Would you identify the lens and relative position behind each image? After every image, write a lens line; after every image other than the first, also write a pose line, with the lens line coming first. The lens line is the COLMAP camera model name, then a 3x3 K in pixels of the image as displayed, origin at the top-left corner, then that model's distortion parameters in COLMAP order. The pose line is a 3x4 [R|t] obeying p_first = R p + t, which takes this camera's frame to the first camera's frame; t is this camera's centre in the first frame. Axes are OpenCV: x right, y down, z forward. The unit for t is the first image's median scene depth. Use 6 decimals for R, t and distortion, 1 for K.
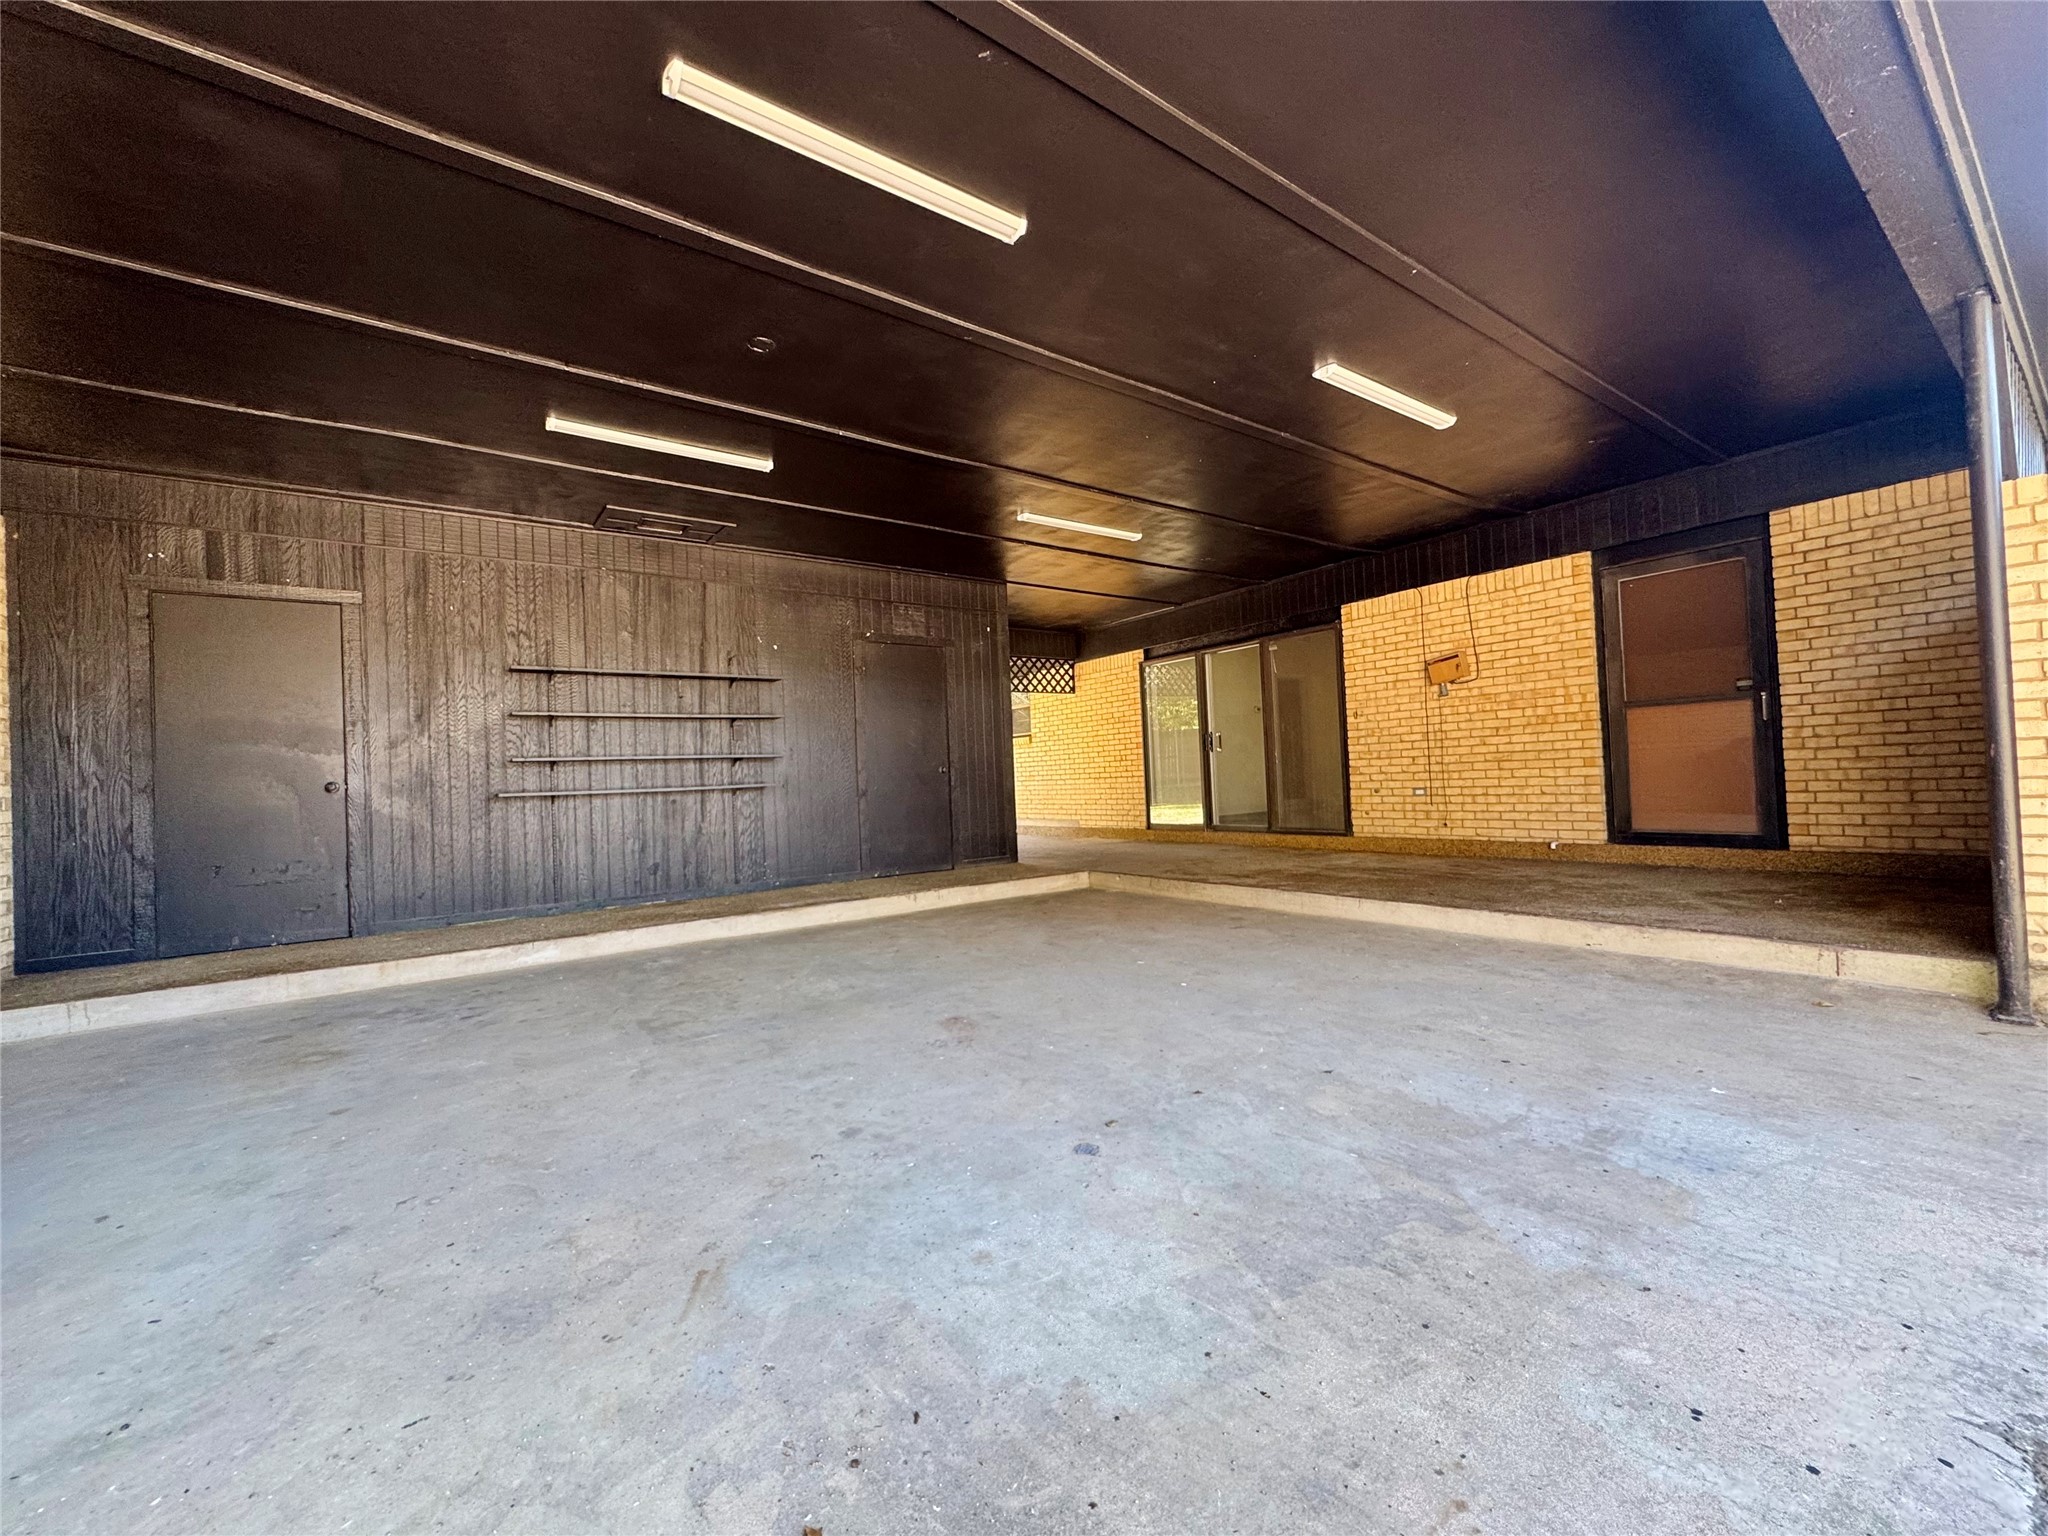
lens RADIAL K [[817.8, 0, 1026.7], [0, 817.8, 765.5], [0, 0, 1]] dist [-0.001818, 0.000261]
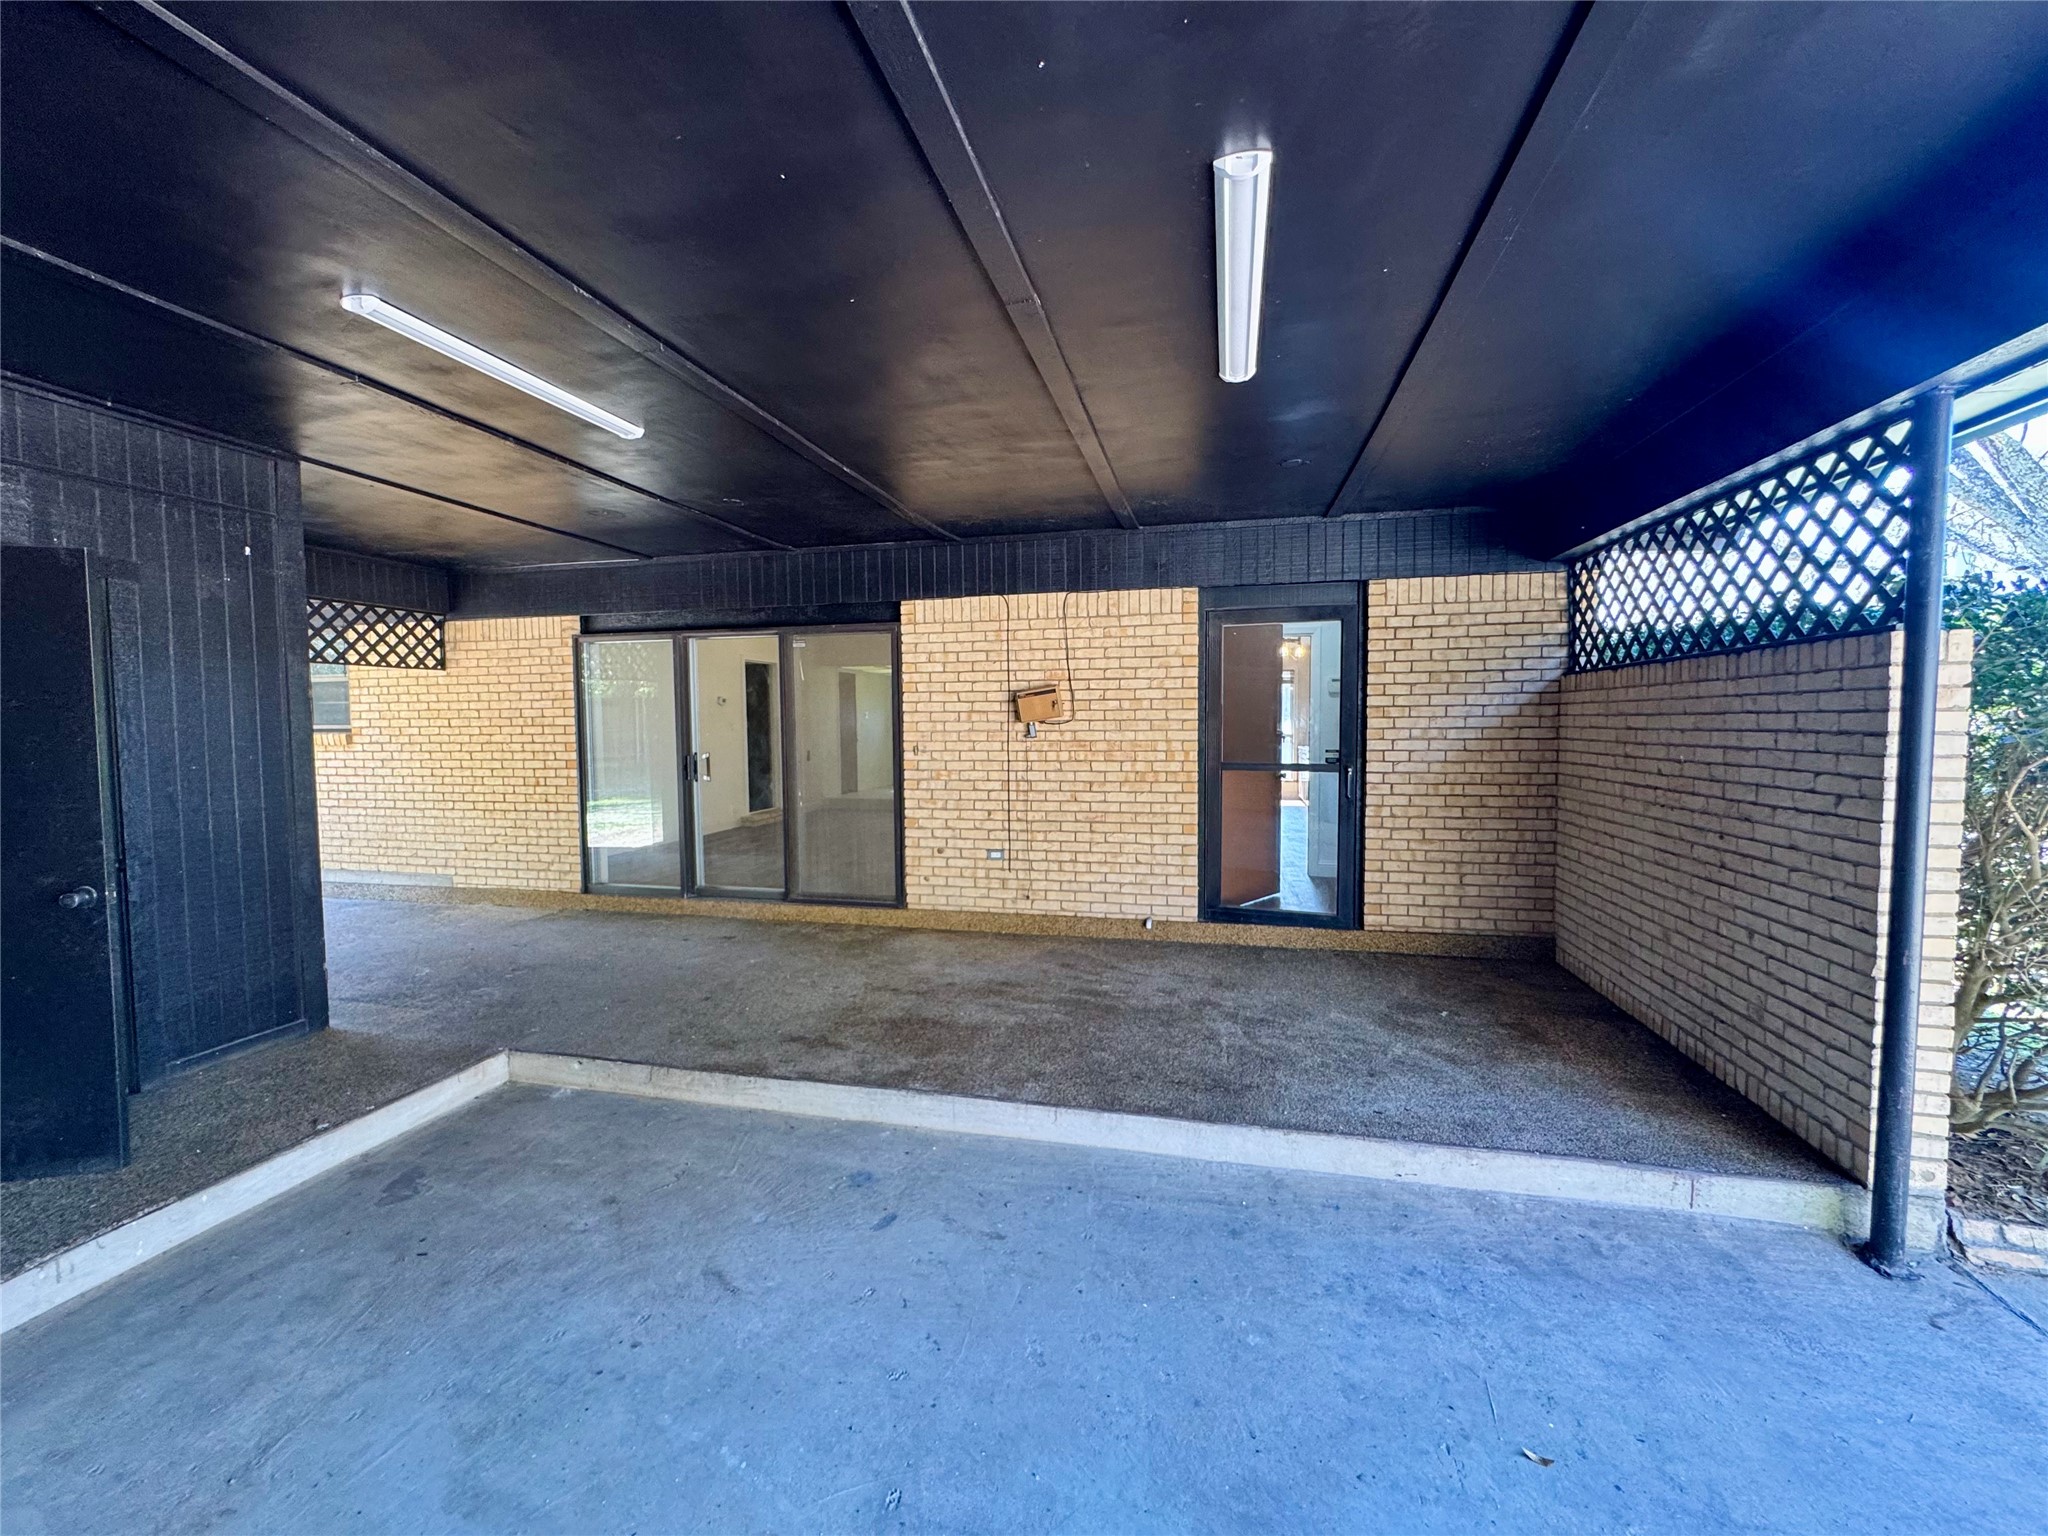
lens RADIAL K [[817.8, 0, 1023.6], [0, 817.8, 766.6], [0, 0, 1]] dist [-0.001818, 0.000261]
pose [[0.761028, 0.001823, 0.648716, -0.013588], [-0.035284, 0.998632, 0.038587, -0.088772], [-0.647759, -0.052255, 0.760051, 0.403363]]
